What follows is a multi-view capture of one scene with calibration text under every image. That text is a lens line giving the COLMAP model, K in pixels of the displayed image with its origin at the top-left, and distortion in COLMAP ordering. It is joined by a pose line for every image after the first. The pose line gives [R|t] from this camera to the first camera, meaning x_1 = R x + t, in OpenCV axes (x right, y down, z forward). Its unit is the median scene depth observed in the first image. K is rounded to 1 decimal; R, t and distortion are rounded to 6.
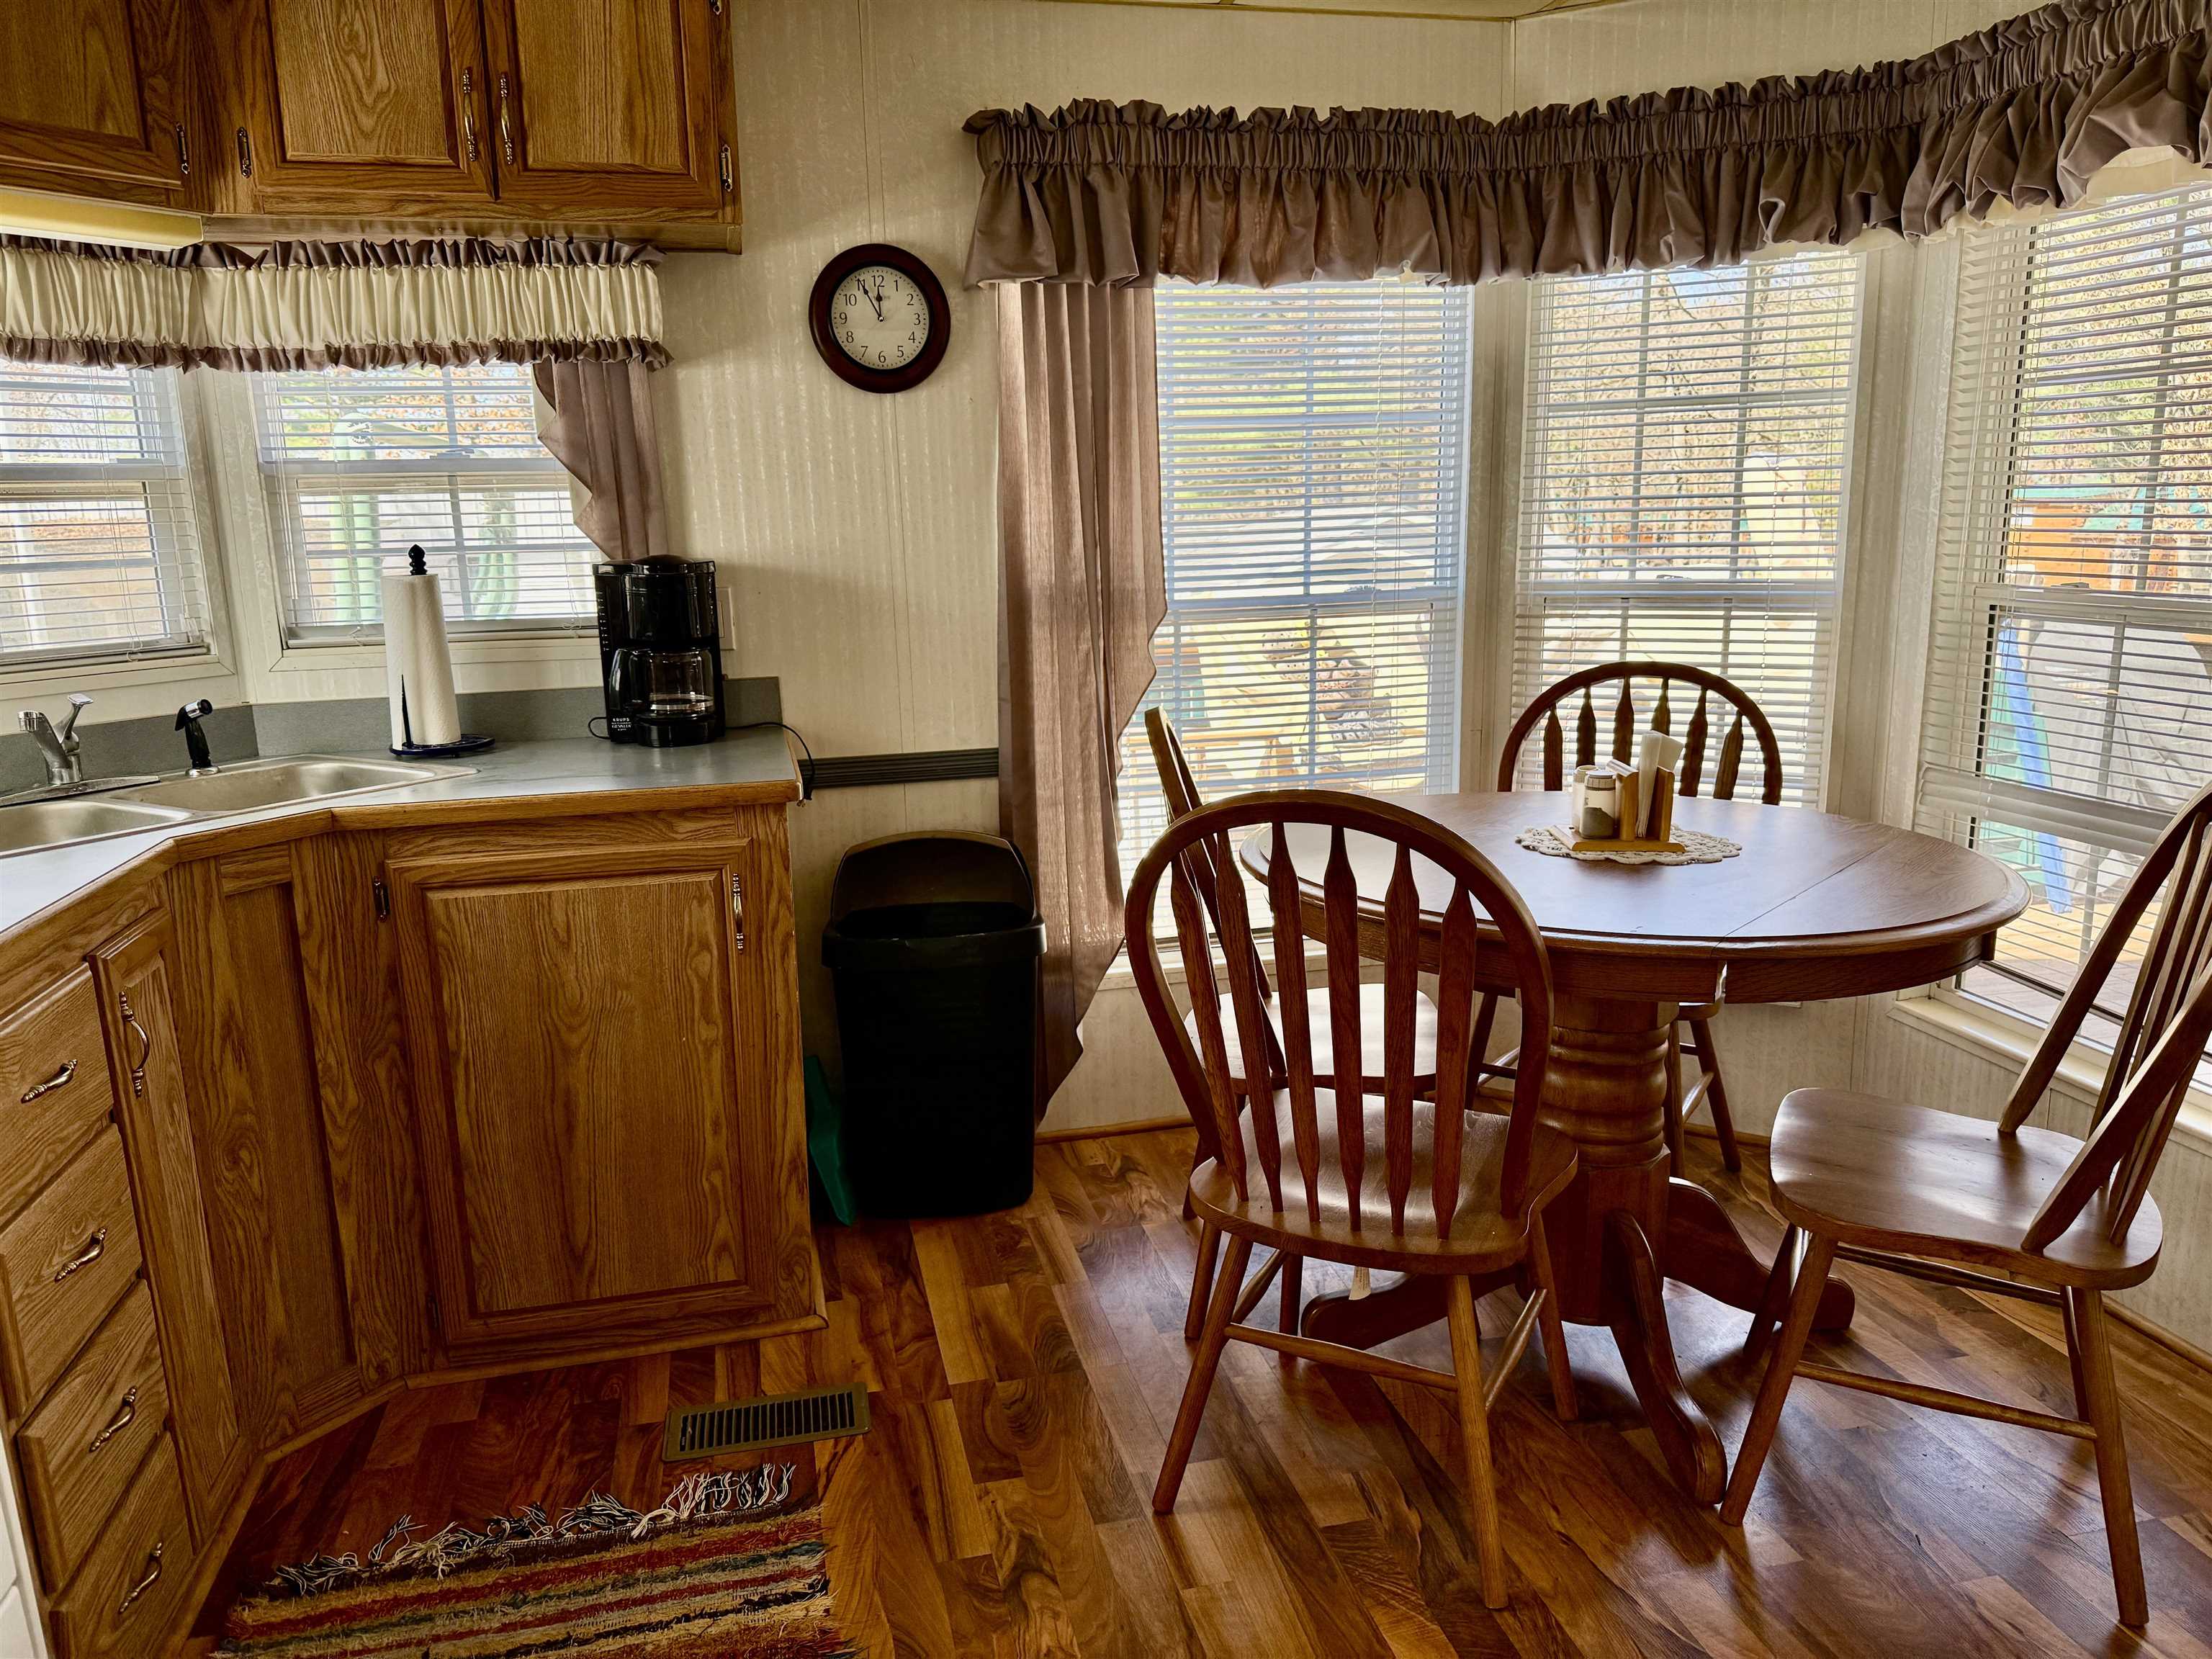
lens RADIAL K [[1561.6, 0, 1104.9], [0, 1561.6, 843.8], [0, 0, 1]] dist [0.033602, -0.048654]
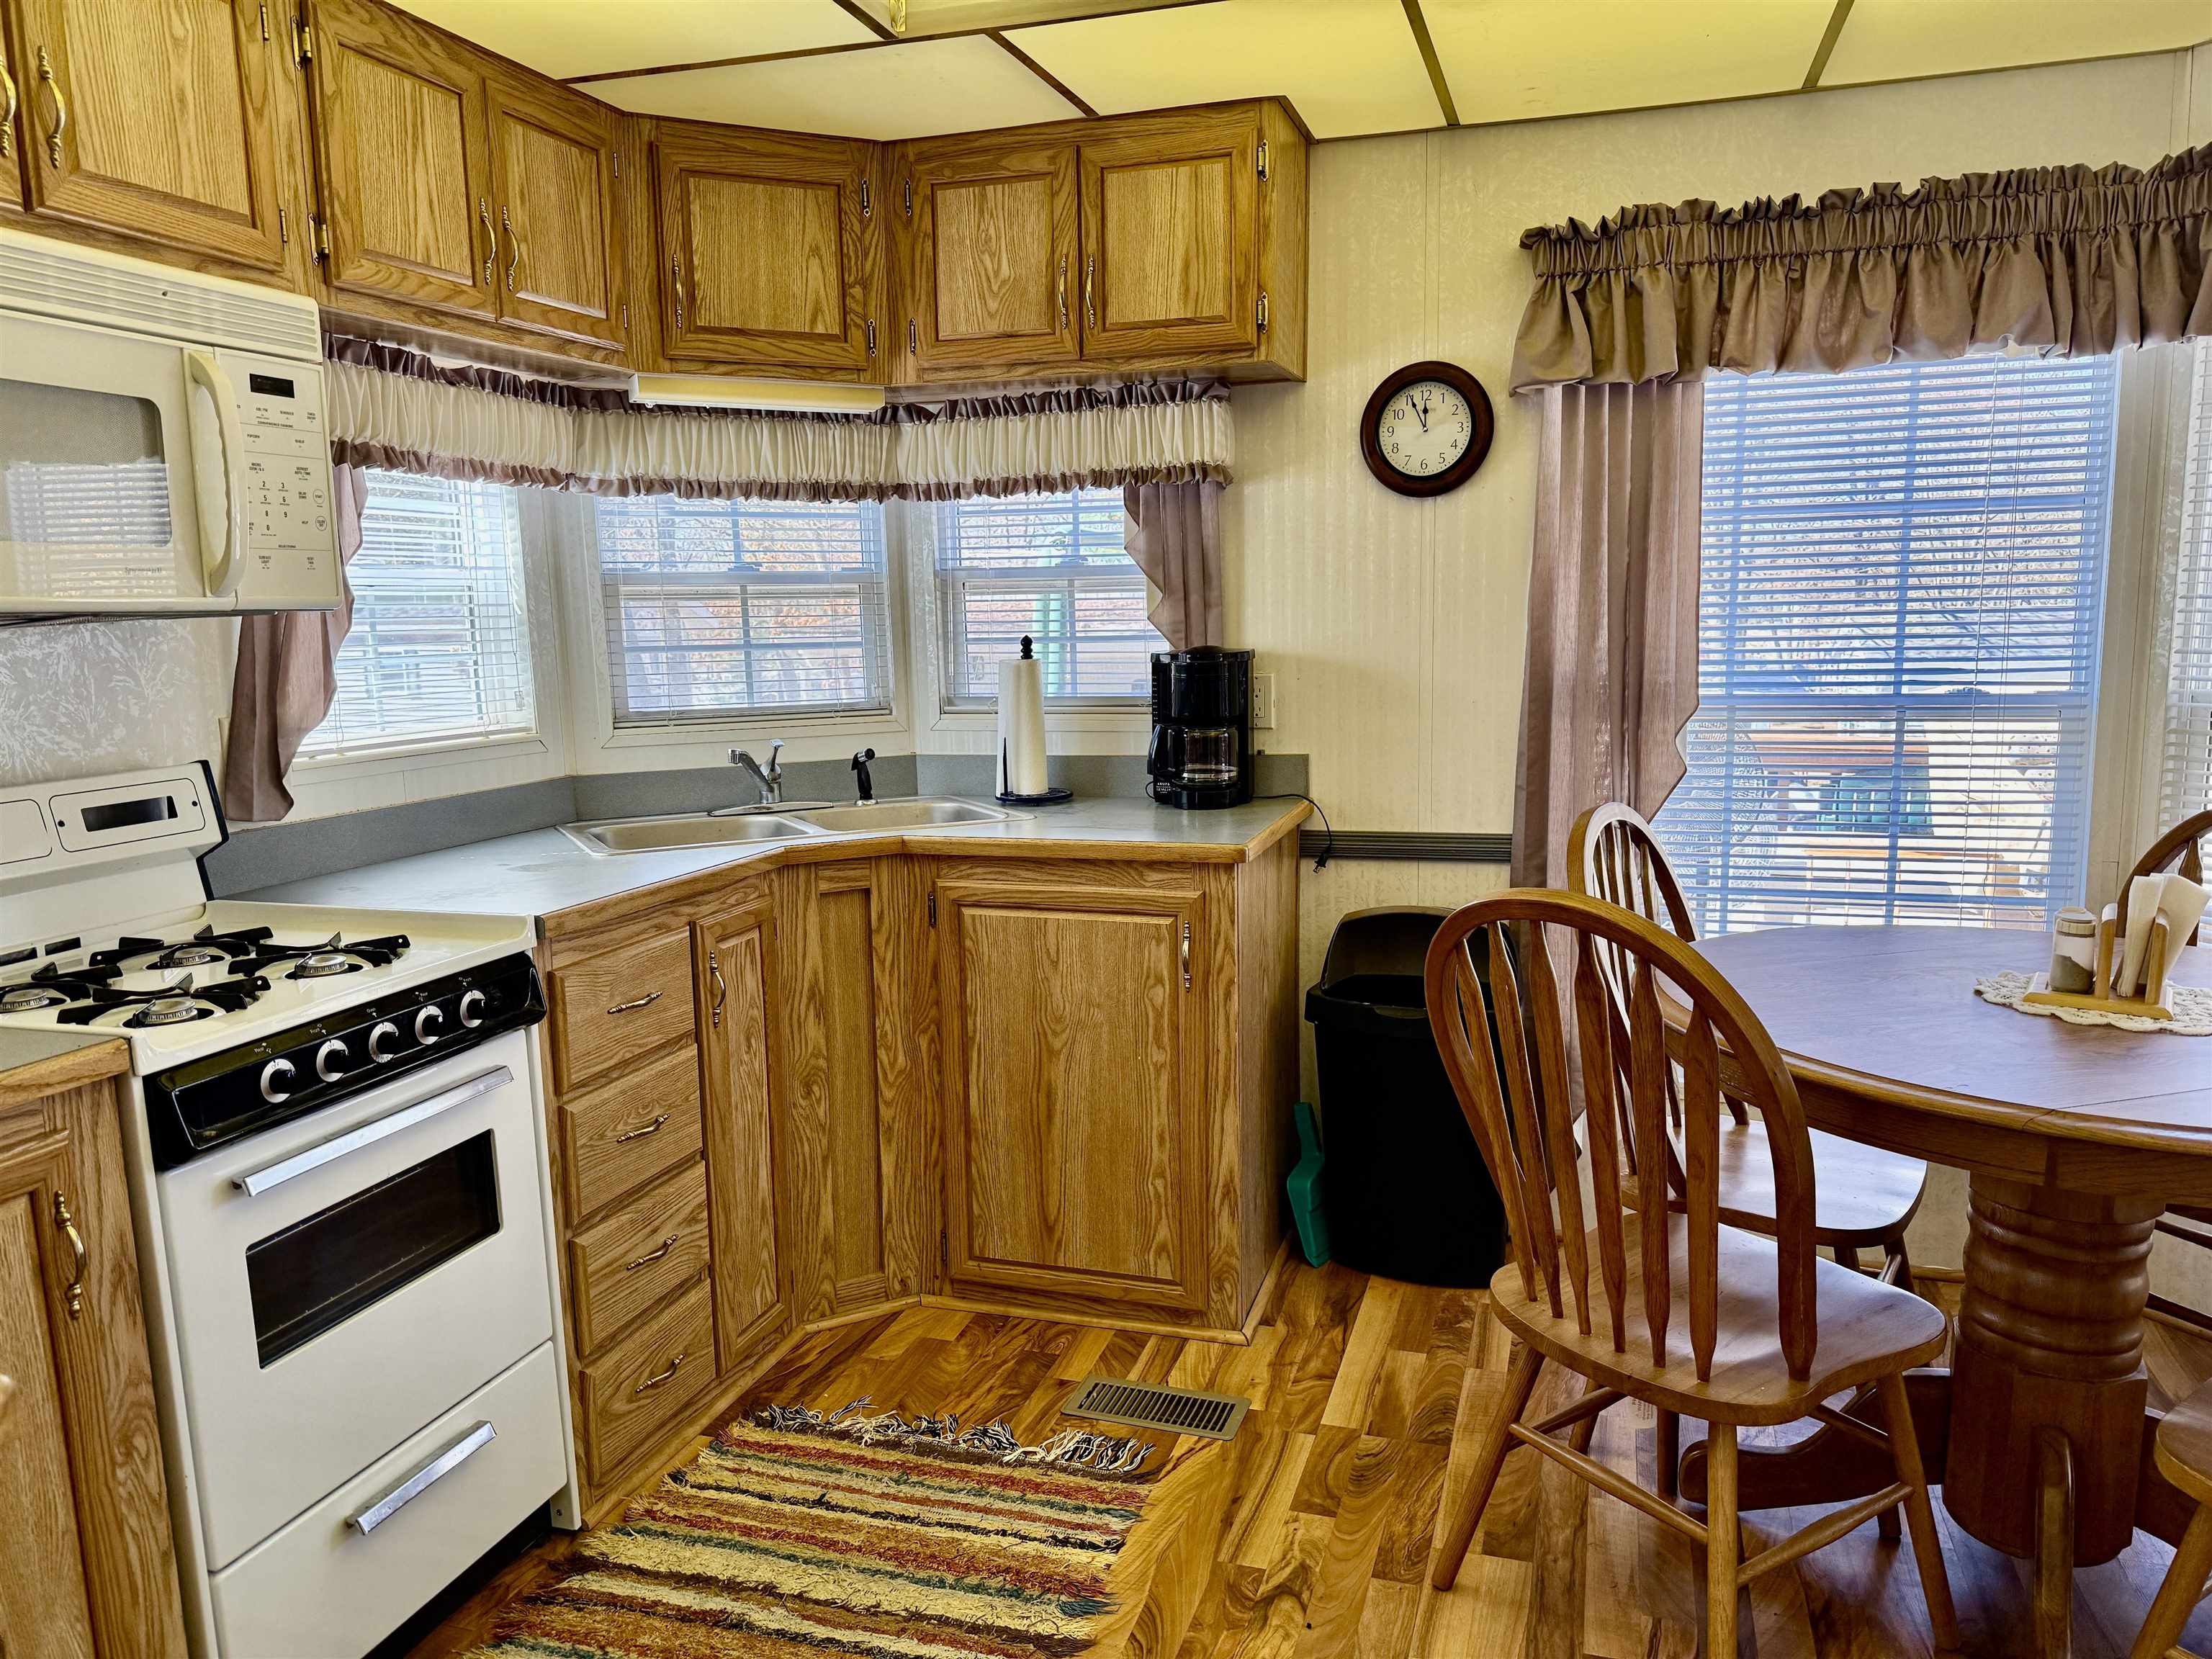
lens RADIAL K [[1554.8, 0, 1109.2], [0, 1554.8, 836.2], [0, 0, 1]] dist [0.124210, -0.205809]
pose [[0.854063, 0.082221, -0.513631, 0.278558], [-0.108127, 0.993922, -0.020688, -0.012449], [0.508808, 0.073207, 0.857762, -0.020477]]
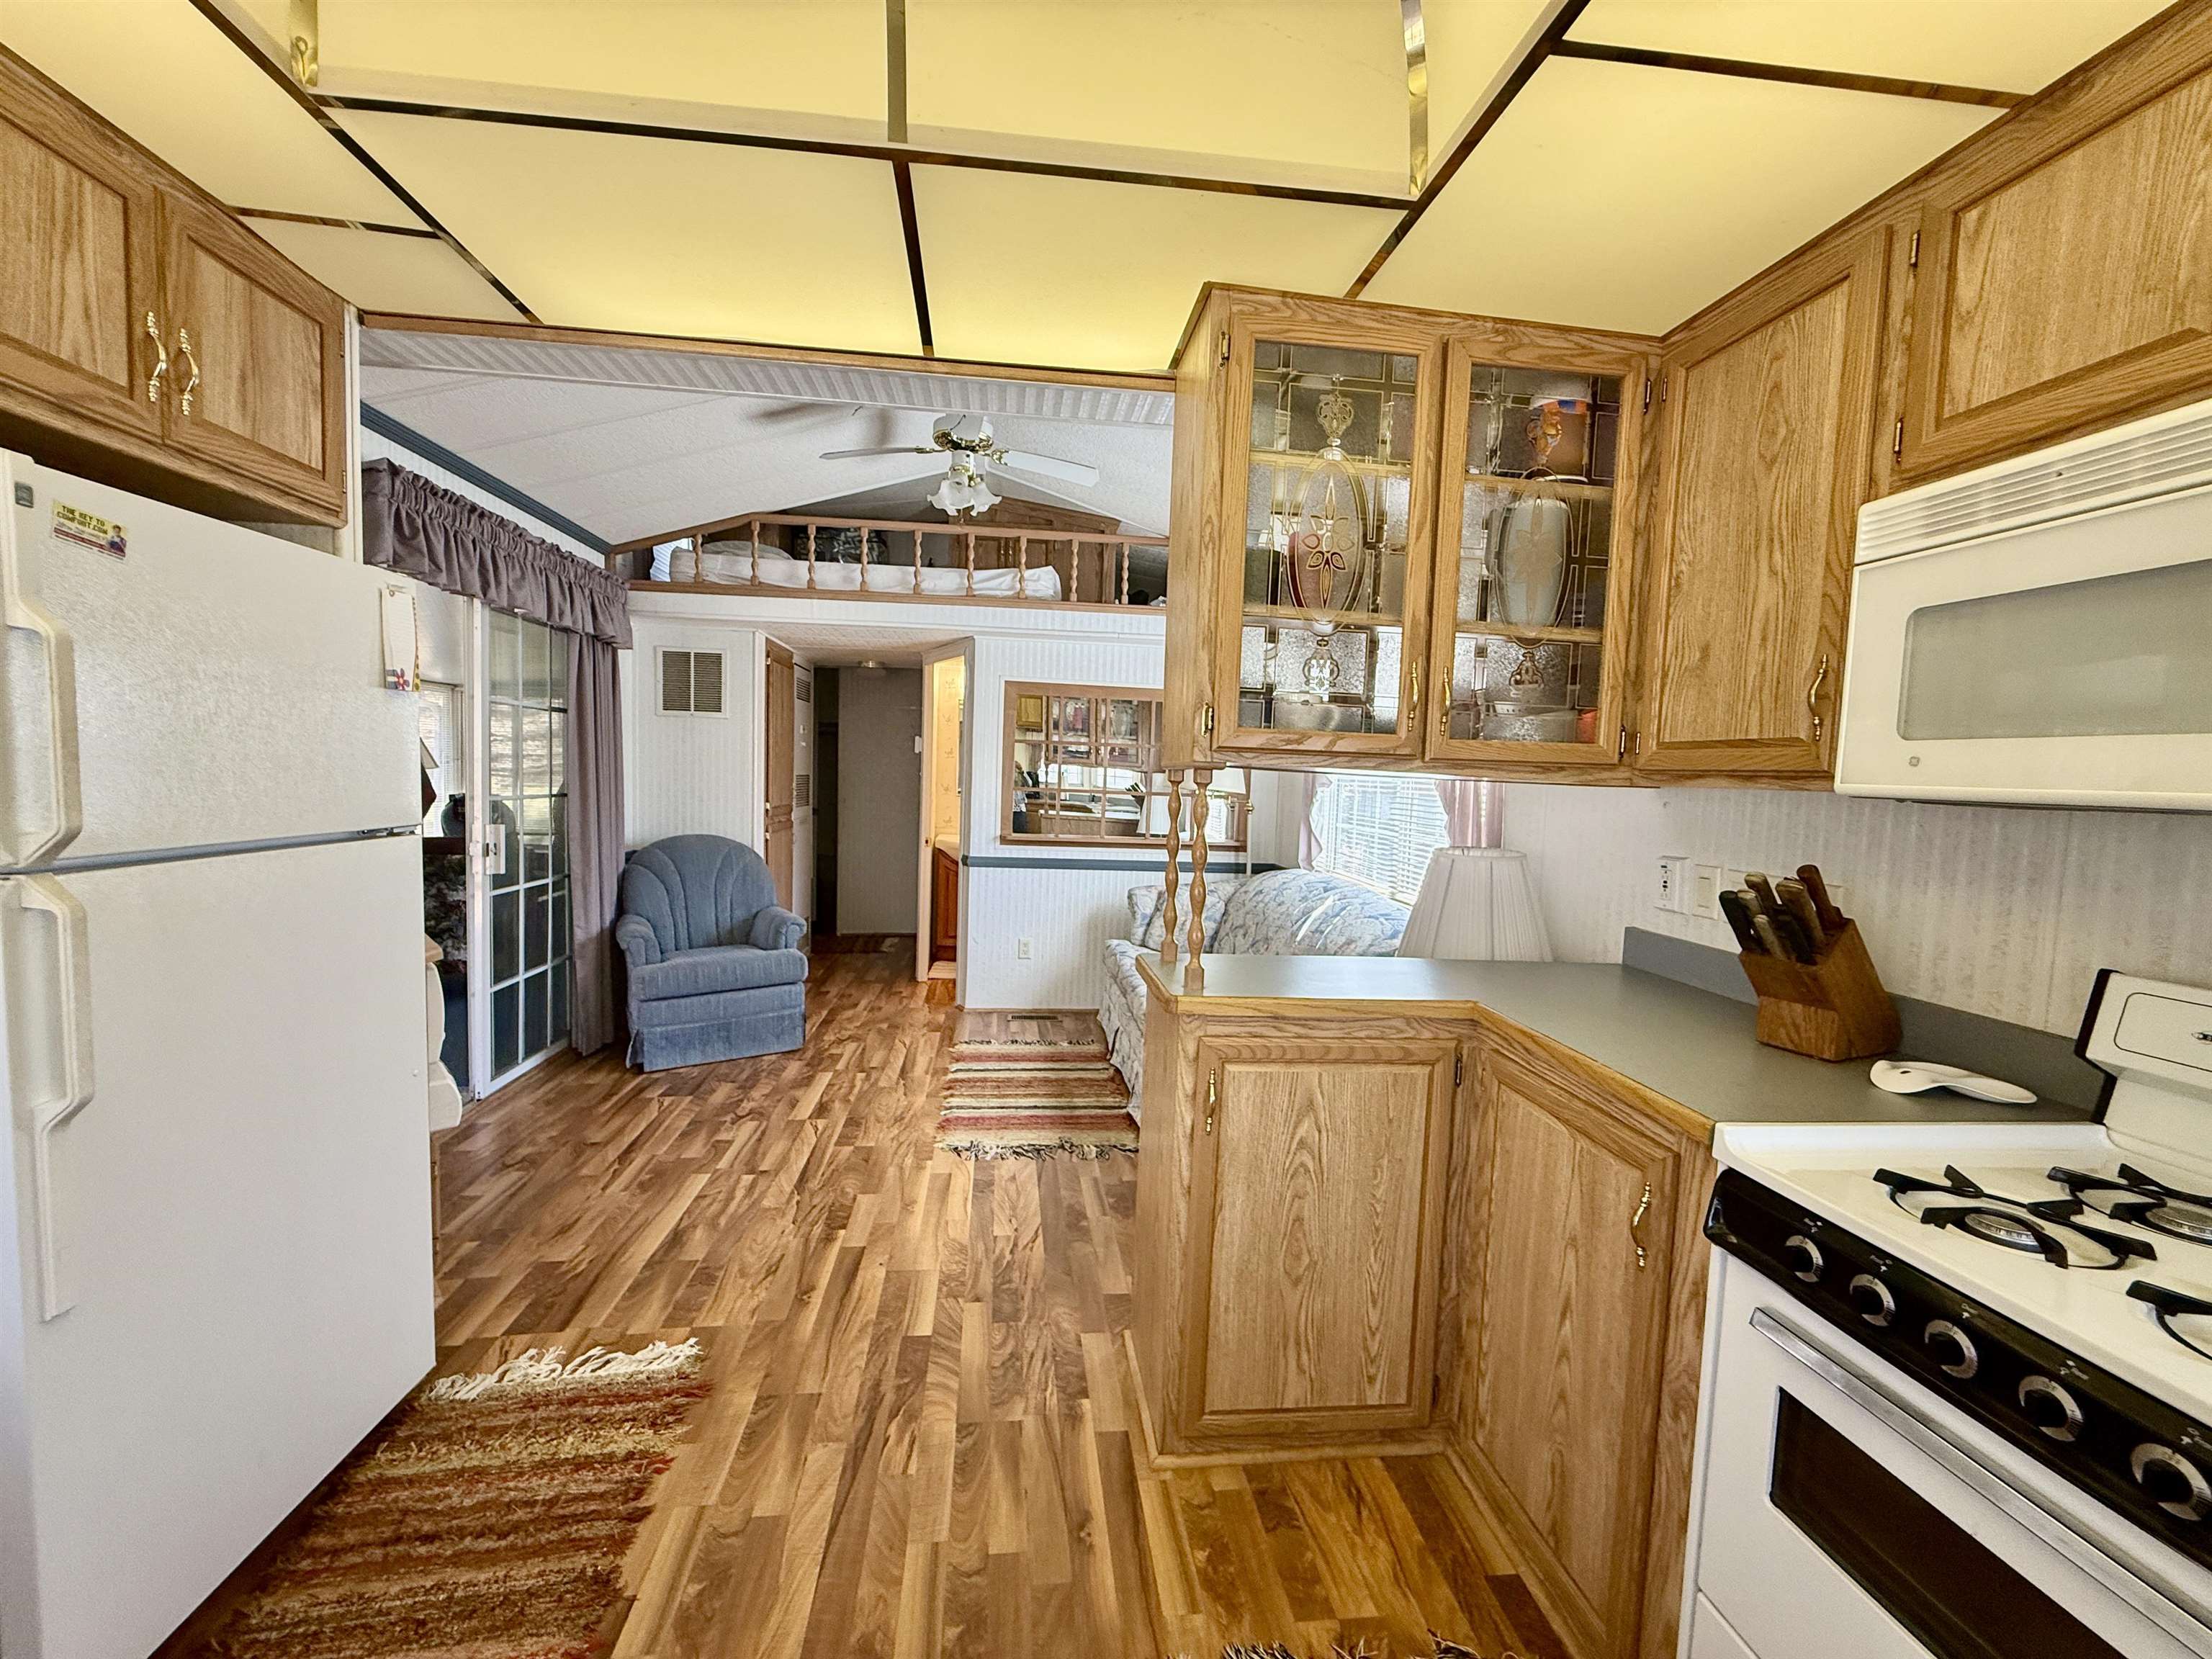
lens RADIAL K [[878.8, 0, 1099.5], [0, 878.8, 828.8], [0, 0, 1]] dist [0.001650, -0.000290]
pose [[-0.992003, -0.016887, 0.125080, -0.107365], [0.017390, 0.963270, 0.267970, -0.171968], [-0.125011, 0.268003, -0.955273, 0.741463]]
